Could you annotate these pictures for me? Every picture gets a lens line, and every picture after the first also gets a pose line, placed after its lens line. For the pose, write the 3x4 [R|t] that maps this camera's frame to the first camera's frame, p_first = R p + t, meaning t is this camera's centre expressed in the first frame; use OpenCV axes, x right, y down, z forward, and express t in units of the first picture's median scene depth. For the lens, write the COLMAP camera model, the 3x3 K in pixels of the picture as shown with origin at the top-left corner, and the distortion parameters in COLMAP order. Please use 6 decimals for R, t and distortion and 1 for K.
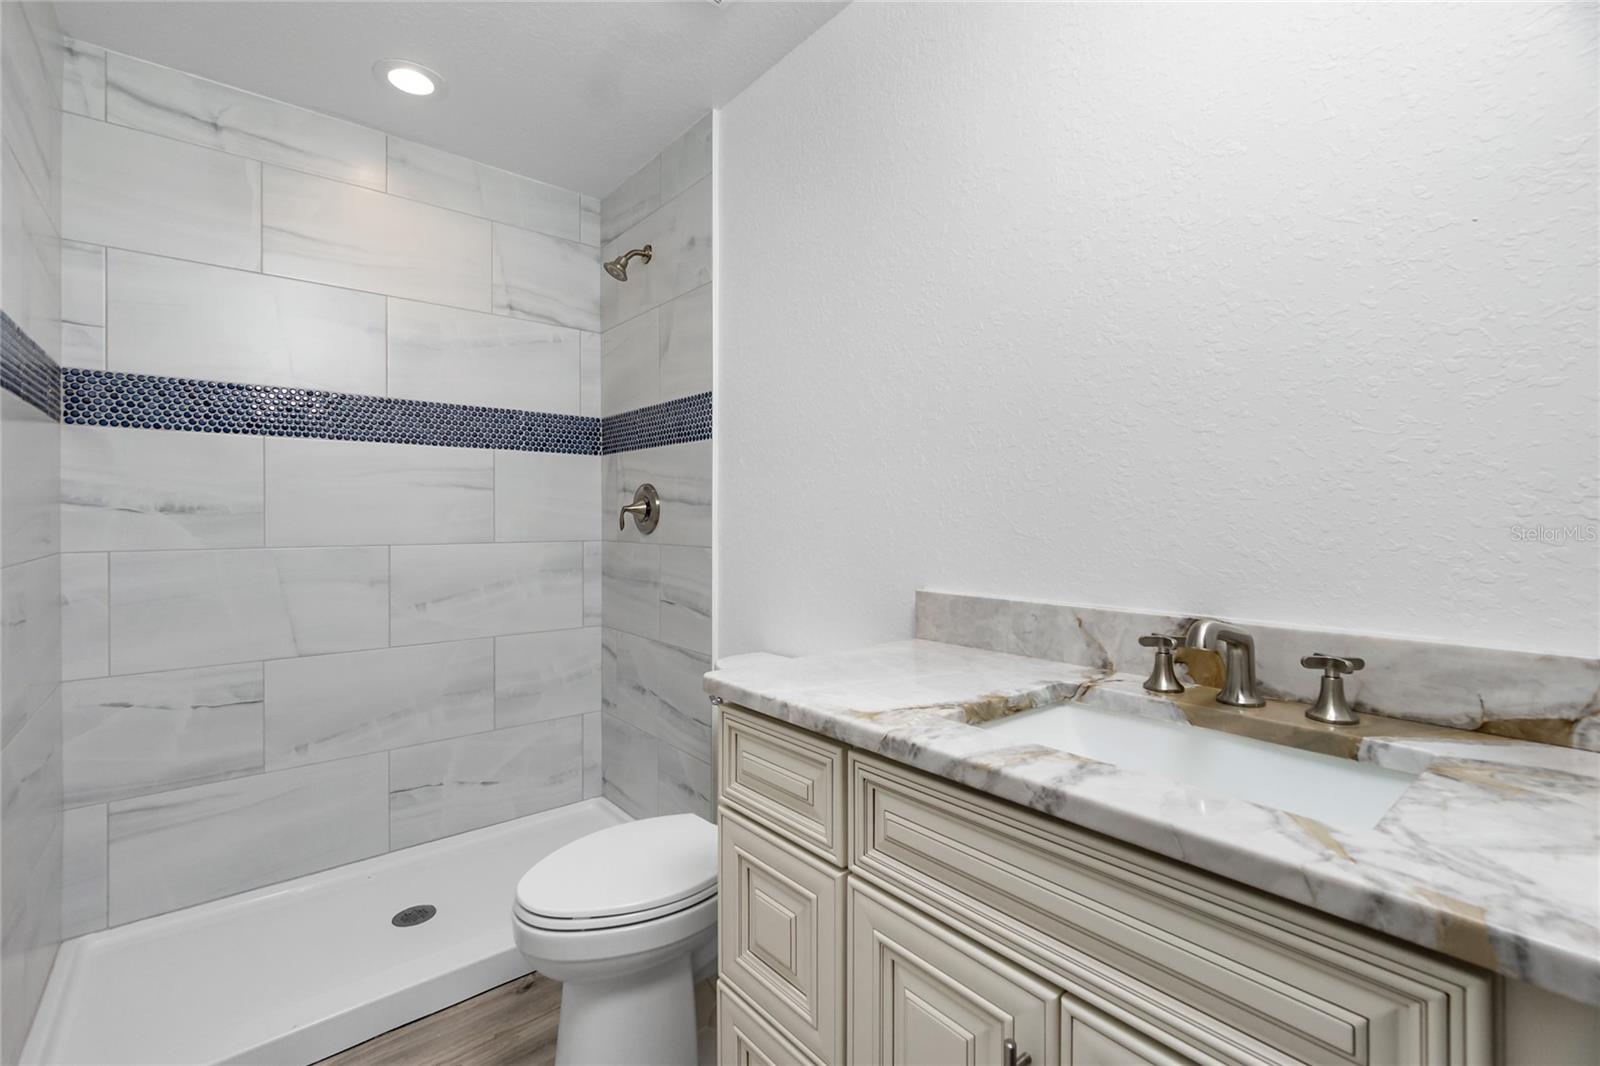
lens RADIAL K [[716.5, 0, 805.6], [0, 716.5, 523.8], [0, 0, 1]] dist [-0.002016, -0.000910]
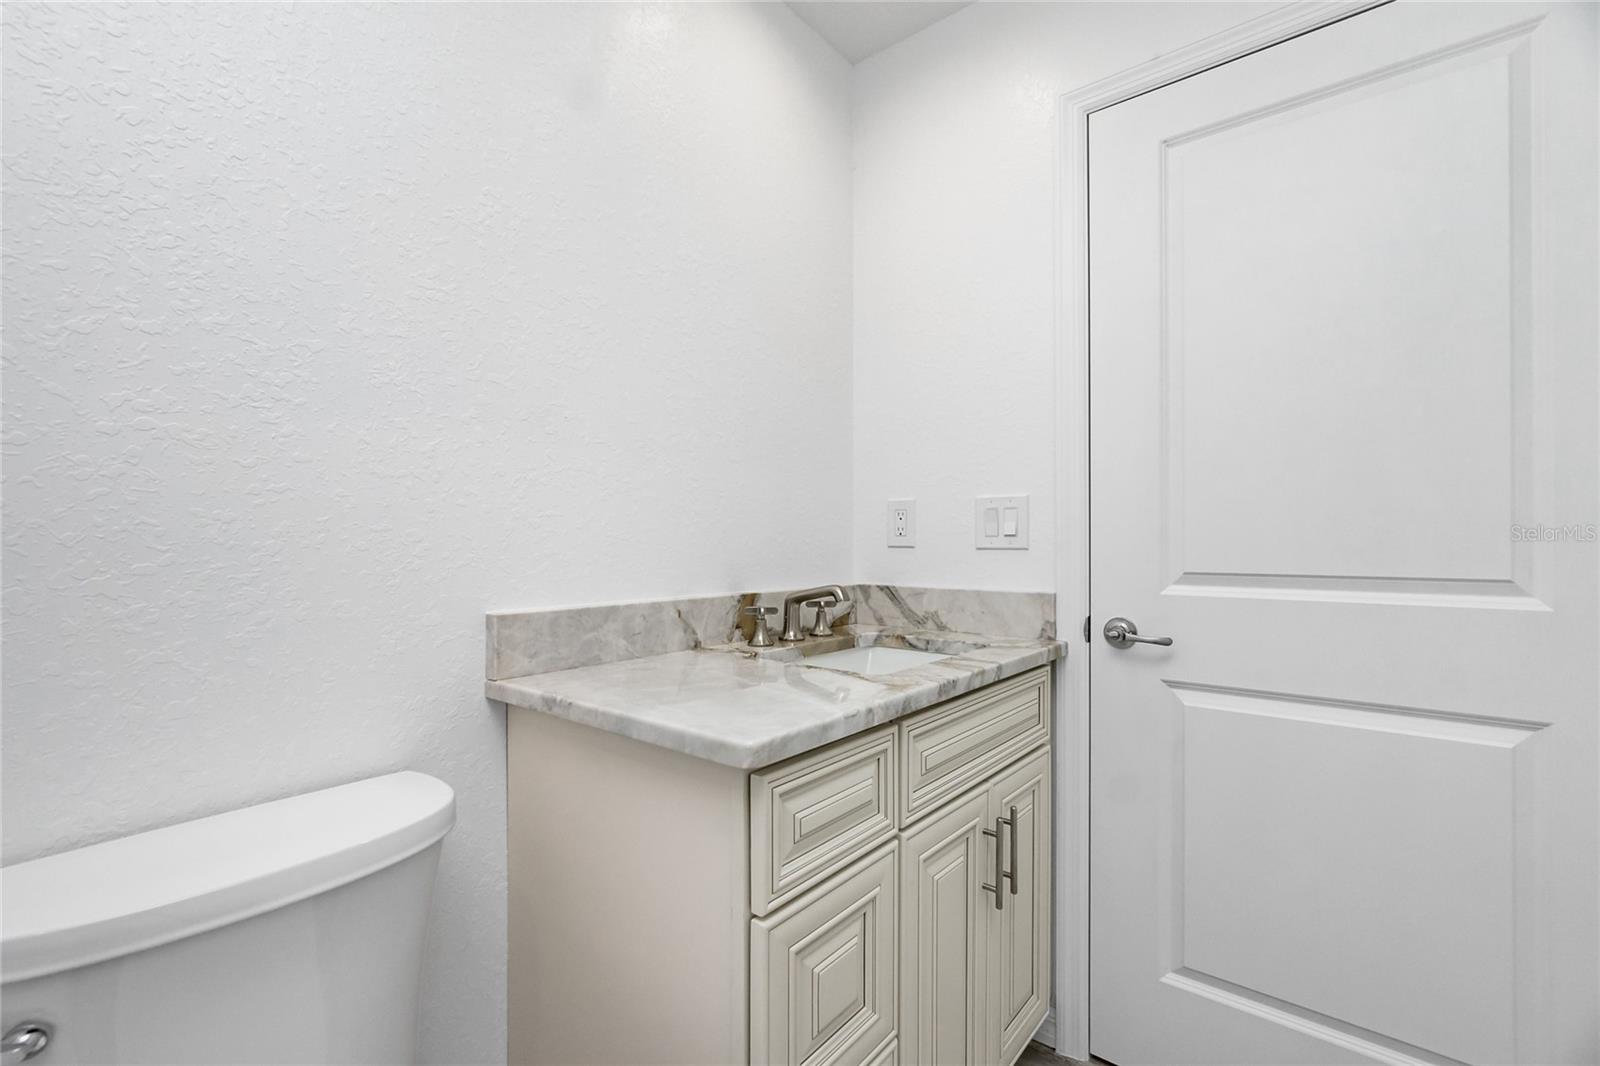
lens RADIAL K [[716.5, 0, 805.3], [0, 716.5, 538.2], [0, 0, 1]] dist [-0.002016, -0.000910]
pose [[-0.203500, 0.001692, 0.979074, -0.751975], [0.006218, 0.999981, -0.000436, 0.021775], [-0.979055, 0.006000, -0.203506, 1.028606]]
